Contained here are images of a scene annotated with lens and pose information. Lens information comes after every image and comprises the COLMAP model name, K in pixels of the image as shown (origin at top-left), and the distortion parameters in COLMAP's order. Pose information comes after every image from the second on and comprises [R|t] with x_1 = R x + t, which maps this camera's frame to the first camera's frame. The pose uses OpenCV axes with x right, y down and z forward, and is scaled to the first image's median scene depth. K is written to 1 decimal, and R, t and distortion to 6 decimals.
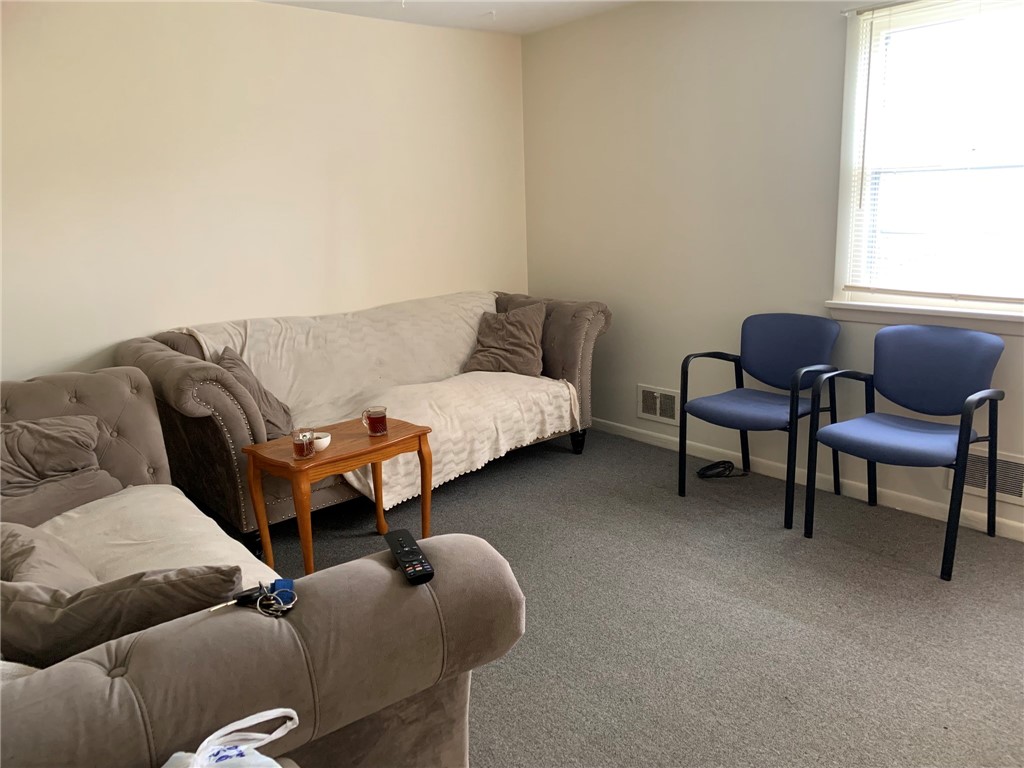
lens RADIAL K [[771.4, 0, 512.0], [0, 771.4, 384.0], [0, 0, 1]] dist [0.081146, -0.000512]
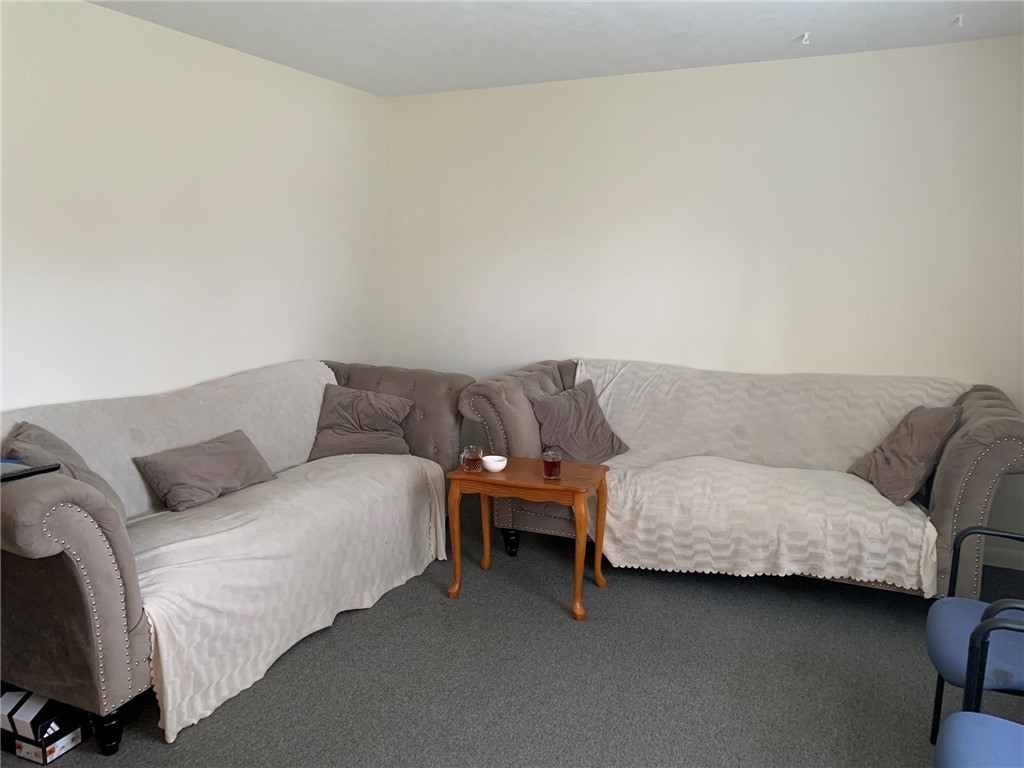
lens RADIAL K [[780.8, 0, 512.0], [0, 780.8, 384.0], [0, 0, 1]] dist [-0.004148, -0.002518]
pose [[0.397660, 0.179411, -0.899821, 0.570823], [-0.221910, 0.970388, 0.095411, -0.115486], [0.890293, 0.161739, 0.425697, 0.380709]]
